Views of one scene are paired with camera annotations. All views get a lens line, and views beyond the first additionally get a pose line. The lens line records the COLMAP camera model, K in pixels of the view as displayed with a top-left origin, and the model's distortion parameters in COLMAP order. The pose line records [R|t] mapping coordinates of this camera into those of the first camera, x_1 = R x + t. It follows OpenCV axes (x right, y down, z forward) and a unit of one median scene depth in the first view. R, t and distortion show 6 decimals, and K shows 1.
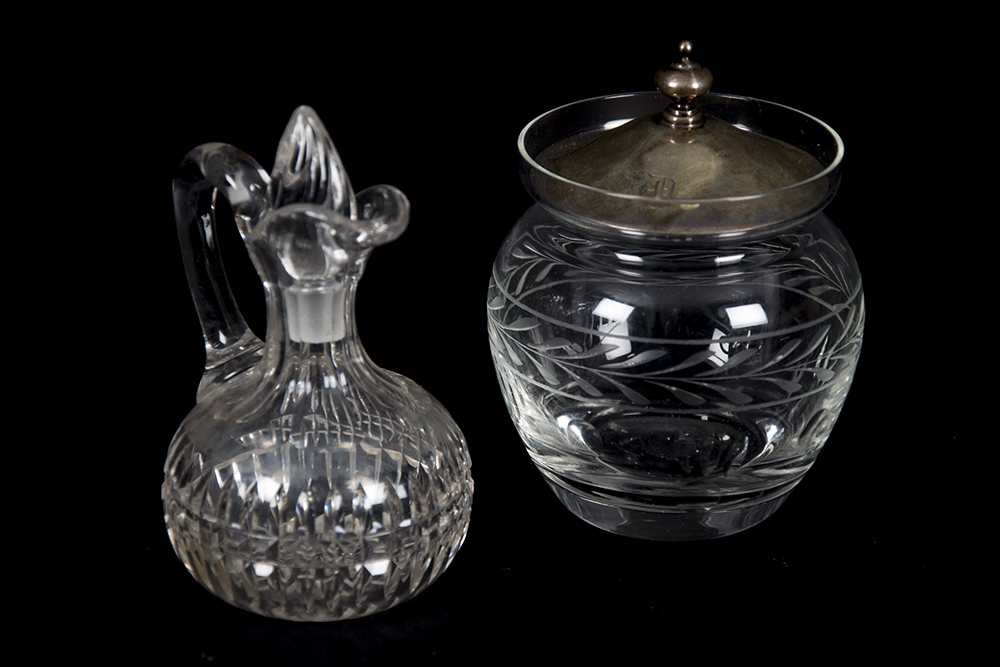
lens RADIAL K [[3922.6, 0, 504.7], [0, 3922.6, 338.3], [0, 0, 1]] dist [0.764504, 0.000000]
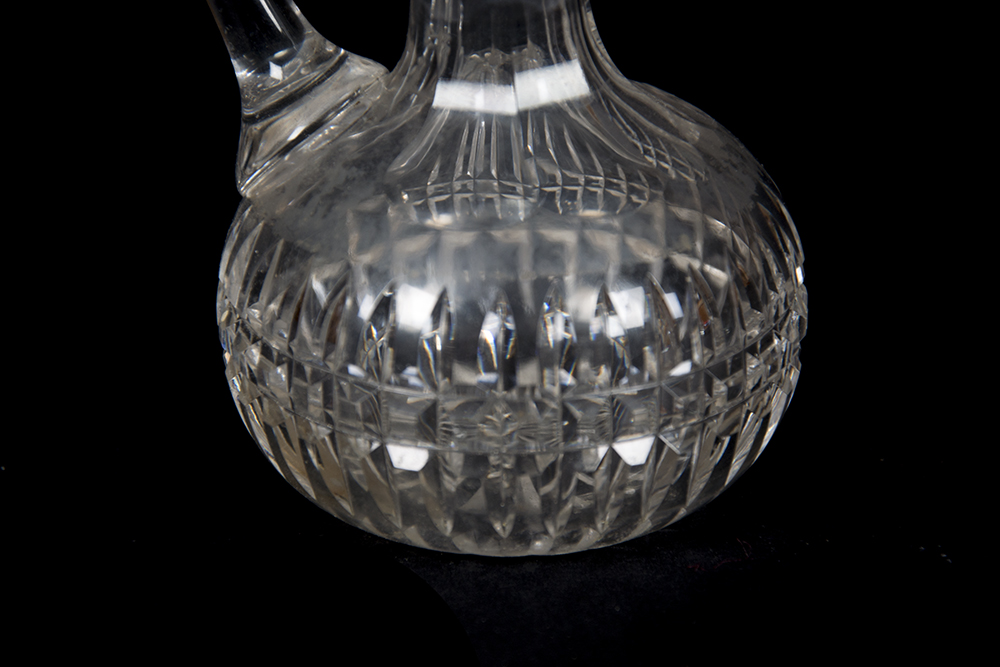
lens RADIAL K [[4266.4, 0, 500.1], [0, 4266.4, 338.0], [0, 0, 1]] dist [0.810395, 0.000000]
pose [[0.999492, -0.000523, -0.031856, -0.028957], [0.001206, 0.999770, 0.021435, 0.028668], [0.031838, -0.021463, 0.999263, 0.406366]]
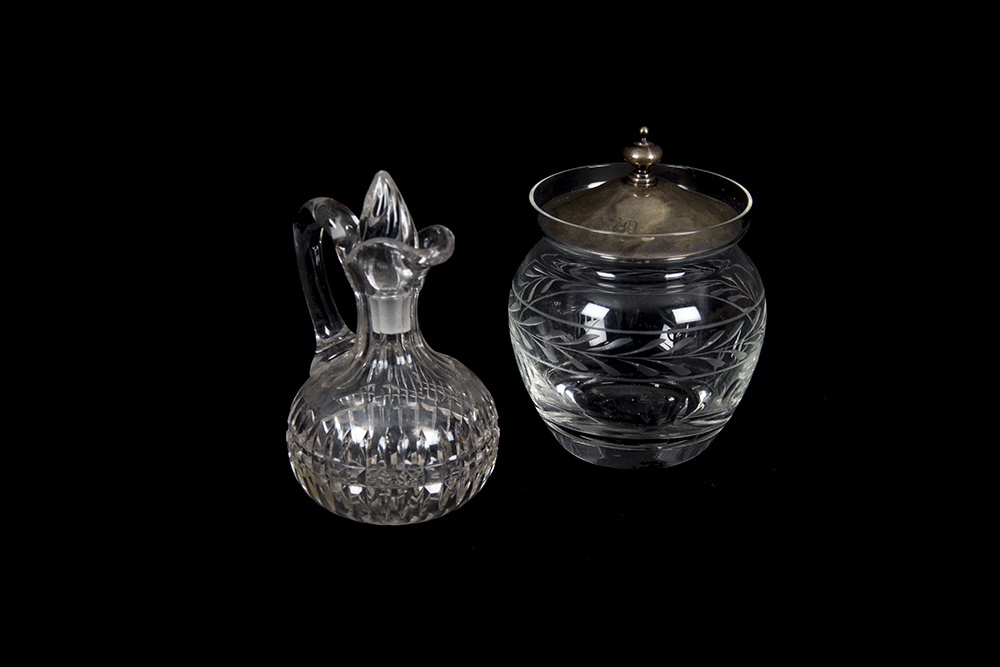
lens RADIAL K [[2646.7, 0, 498.2], [0, 2646.7, 329.1], [0, 0, 1]] dist [0.347700, 0.000000]
pose [[0.999963, -0.003137, -0.007994, -0.000488], [0.003124, 0.999994, -0.001677, 0.001077], [0.008000, 0.001652, 0.999967, 0.019830]]
